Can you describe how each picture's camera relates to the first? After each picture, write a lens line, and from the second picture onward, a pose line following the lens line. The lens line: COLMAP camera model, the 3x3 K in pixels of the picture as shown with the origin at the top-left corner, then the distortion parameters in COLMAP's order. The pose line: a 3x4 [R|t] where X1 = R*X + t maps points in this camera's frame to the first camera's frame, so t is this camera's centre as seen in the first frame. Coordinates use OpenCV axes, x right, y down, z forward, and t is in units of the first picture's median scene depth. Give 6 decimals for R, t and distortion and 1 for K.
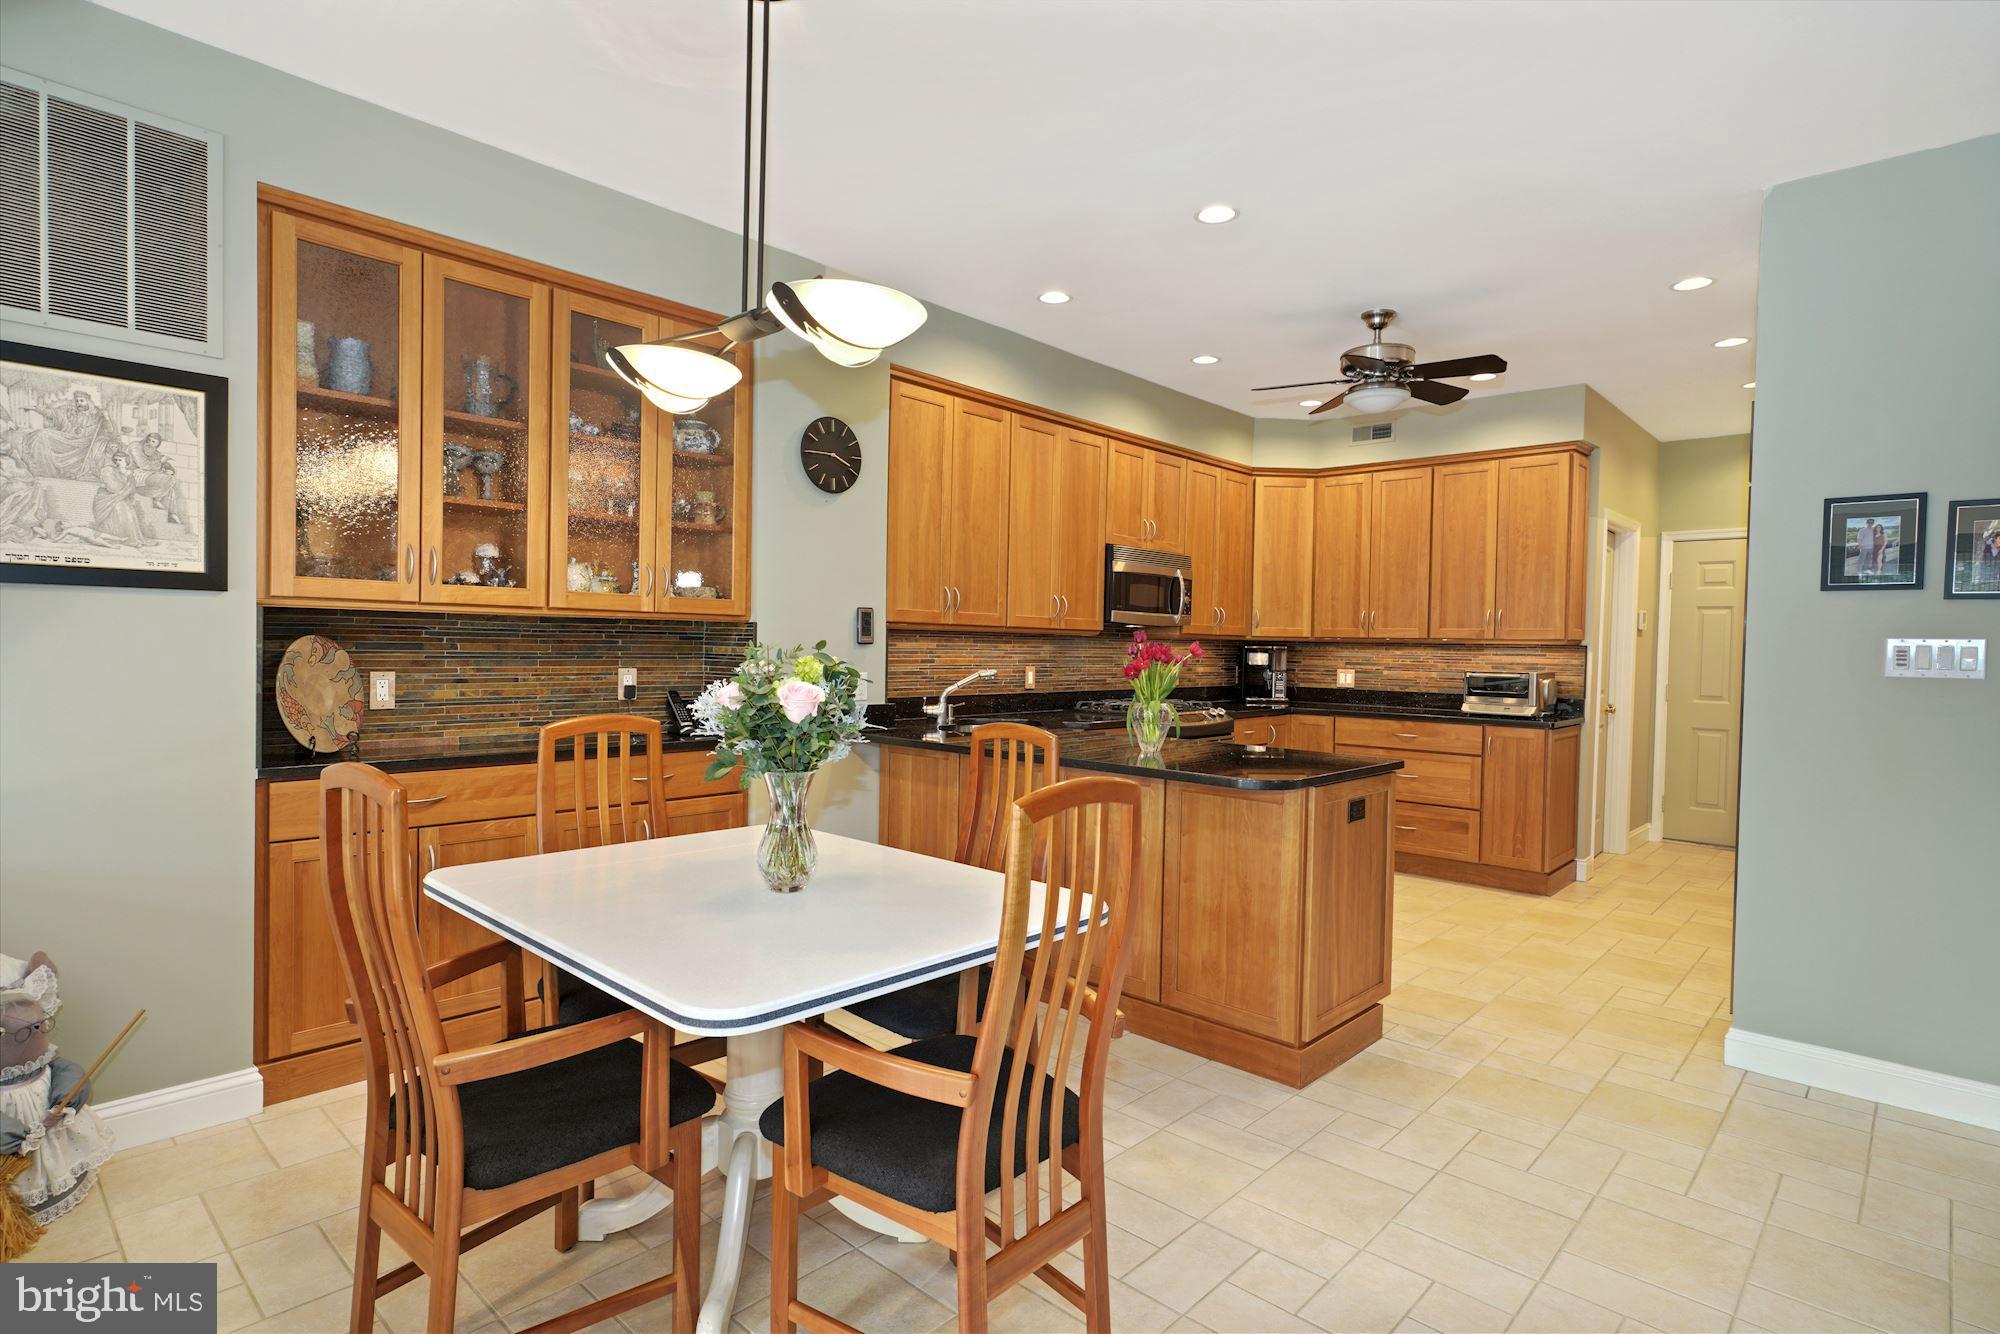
lens RADIAL K [[1019.1, 0, 997.9], [0, 1019.1, 669.9], [0, 0, 1]] dist [-0.004307, -0.000209]
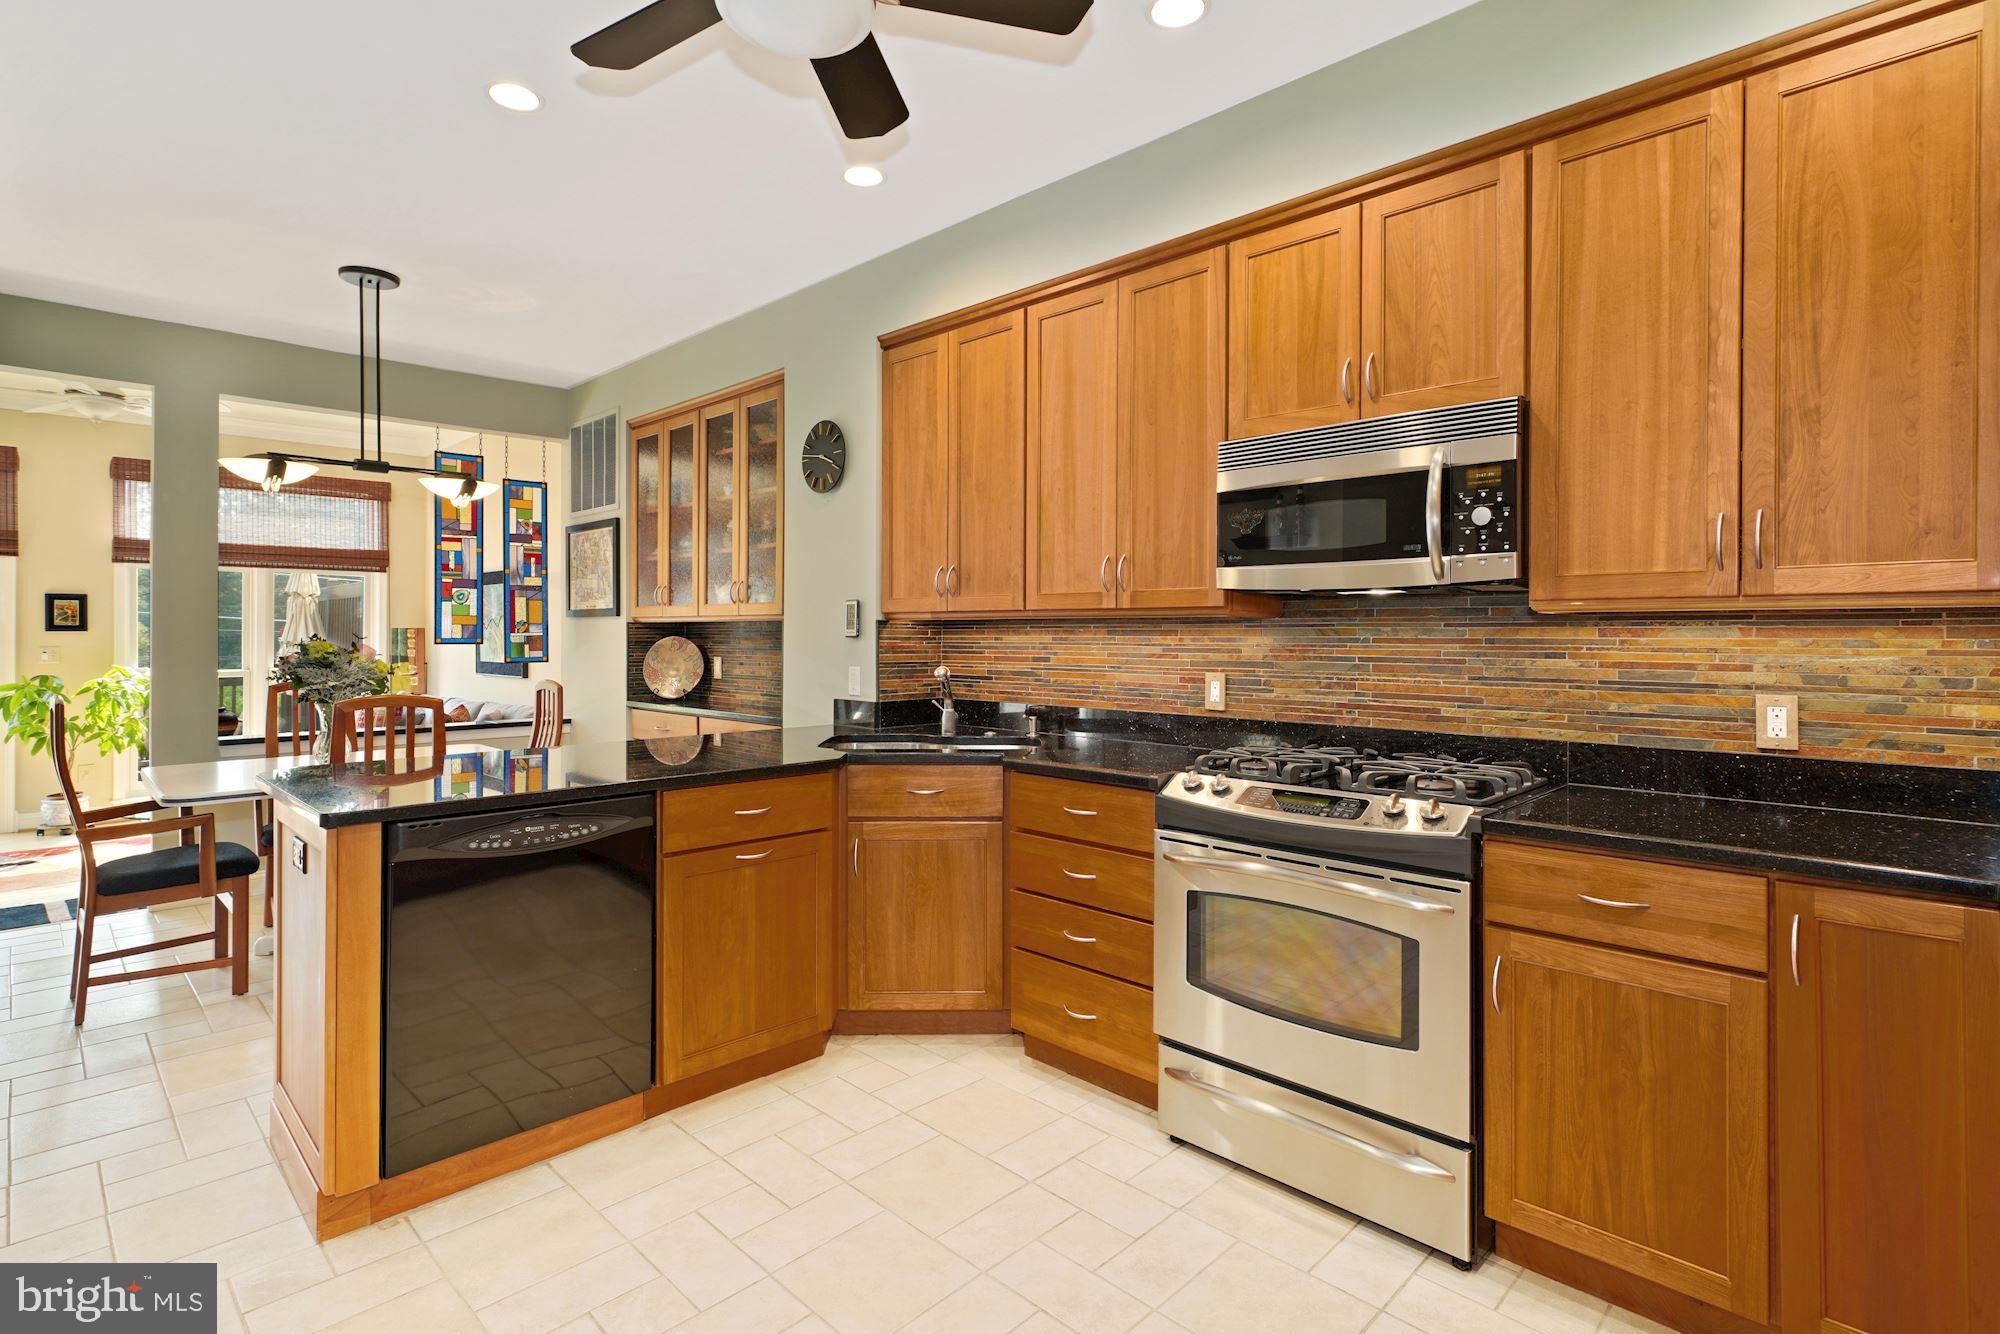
lens RADIAL K [[989.9, 0, 997.4], [0, 989.9, 651.6], [0, 0, 1]] dist [0.002751, -0.000011]
pose [[-0.017708, 0.012956, -0.999759, 0.771165], [-0.017395, 0.999761, 0.013264, -0.026755], [0.999692, 0.017625, -0.017478, 1.102196]]
